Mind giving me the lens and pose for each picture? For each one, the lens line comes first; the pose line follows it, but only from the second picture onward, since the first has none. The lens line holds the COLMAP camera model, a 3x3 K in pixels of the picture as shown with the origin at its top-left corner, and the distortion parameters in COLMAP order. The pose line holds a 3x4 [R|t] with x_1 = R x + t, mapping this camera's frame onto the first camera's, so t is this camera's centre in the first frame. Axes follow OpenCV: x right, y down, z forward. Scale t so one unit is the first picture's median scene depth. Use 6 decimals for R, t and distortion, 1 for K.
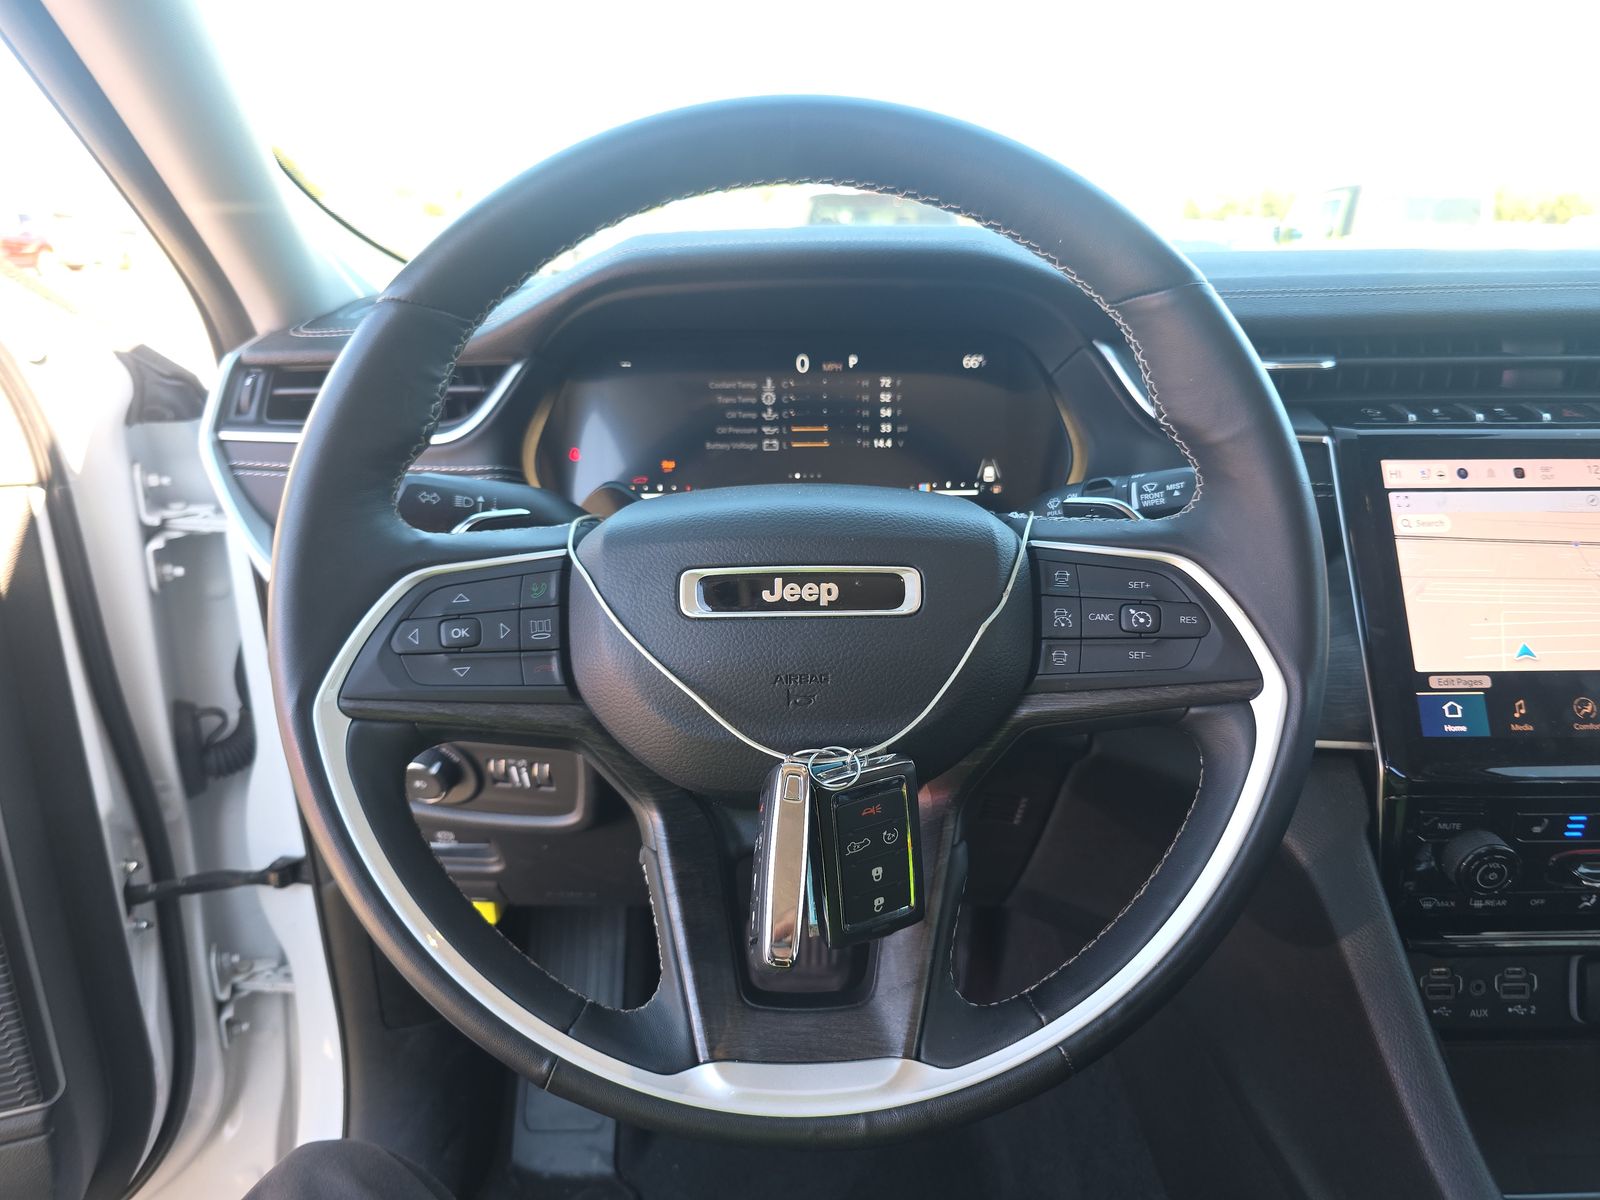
lens RADIAL K [[1070.6, 0, 800.7], [0, 1070.6, 626.0], [0, 0, 1]] dist [0.002461, 0.001605]
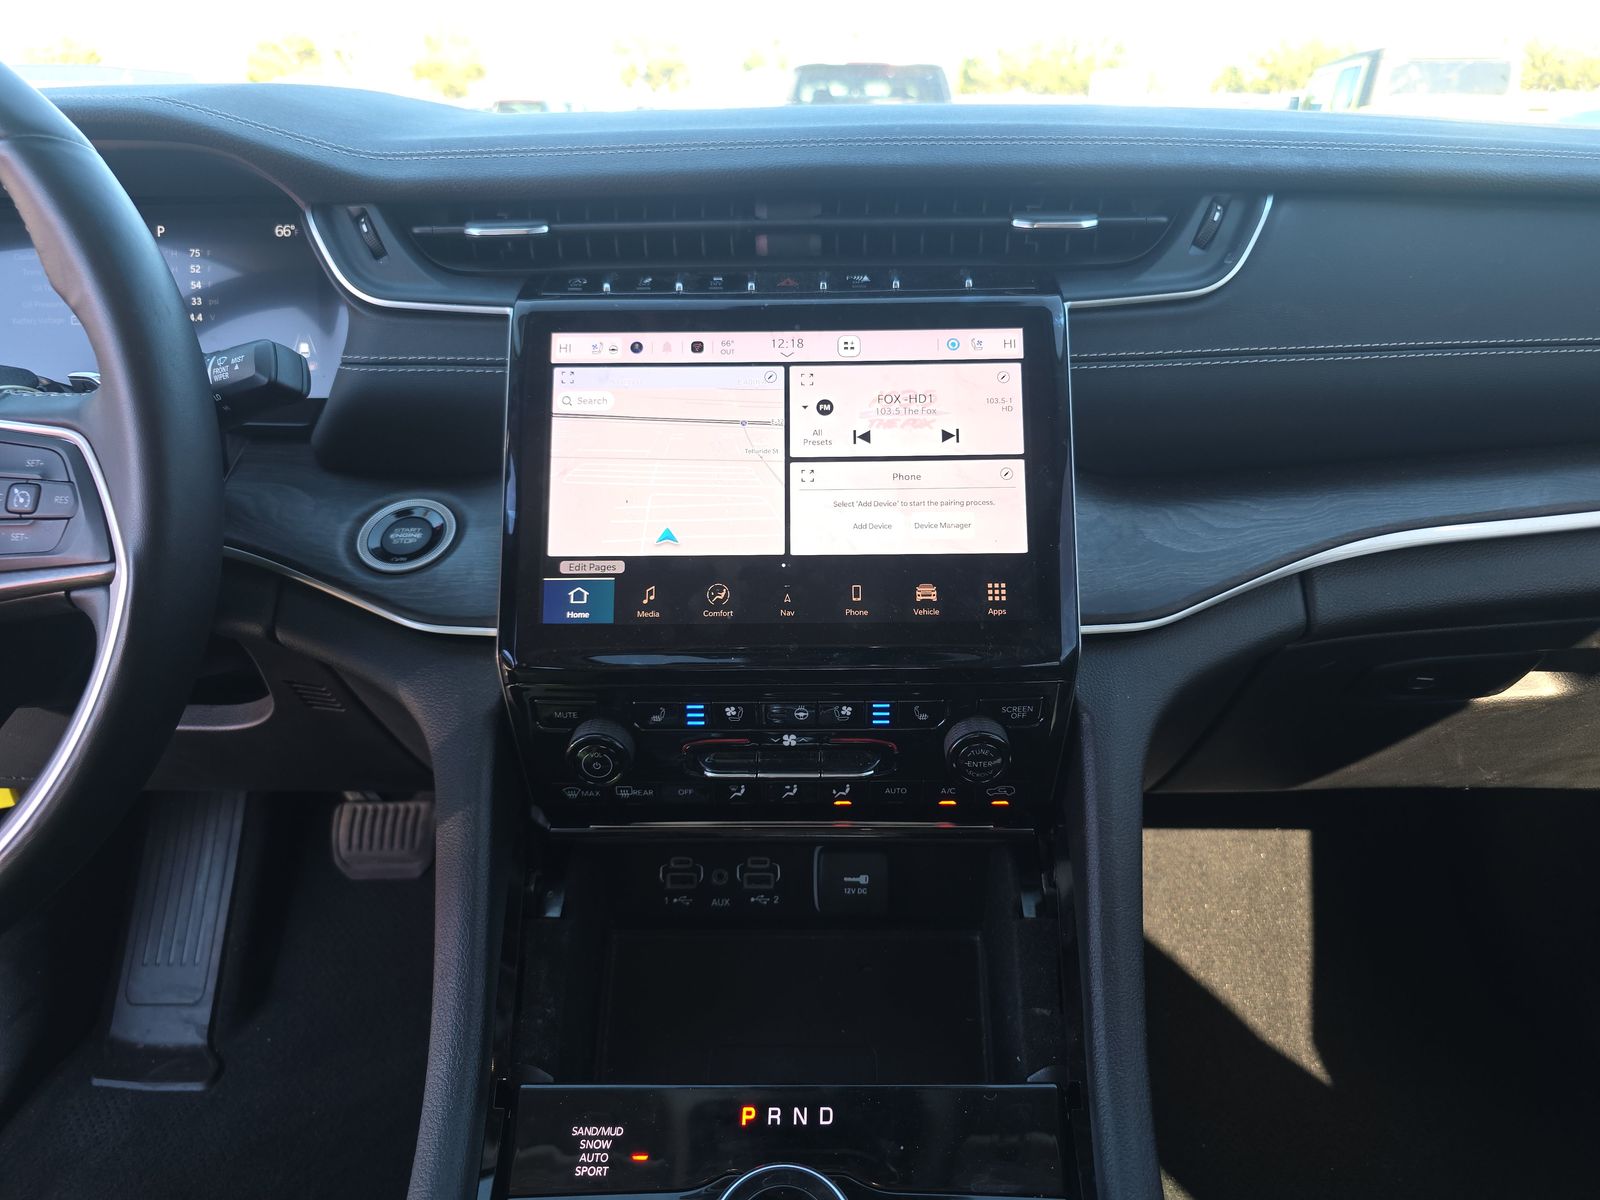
lens RADIAL K [[1104.9, 0, 799.9], [0, 1104.9, 578.8], [0, 0, 1]] dist [0.000650, -0.001883]
pose [[0.999381, 0.001251, -0.035163, 0.742795], [0.001246, 0.997481, 0.070917, -0.006655], [0.035163, -0.070916, 0.996862, 0.013806]]
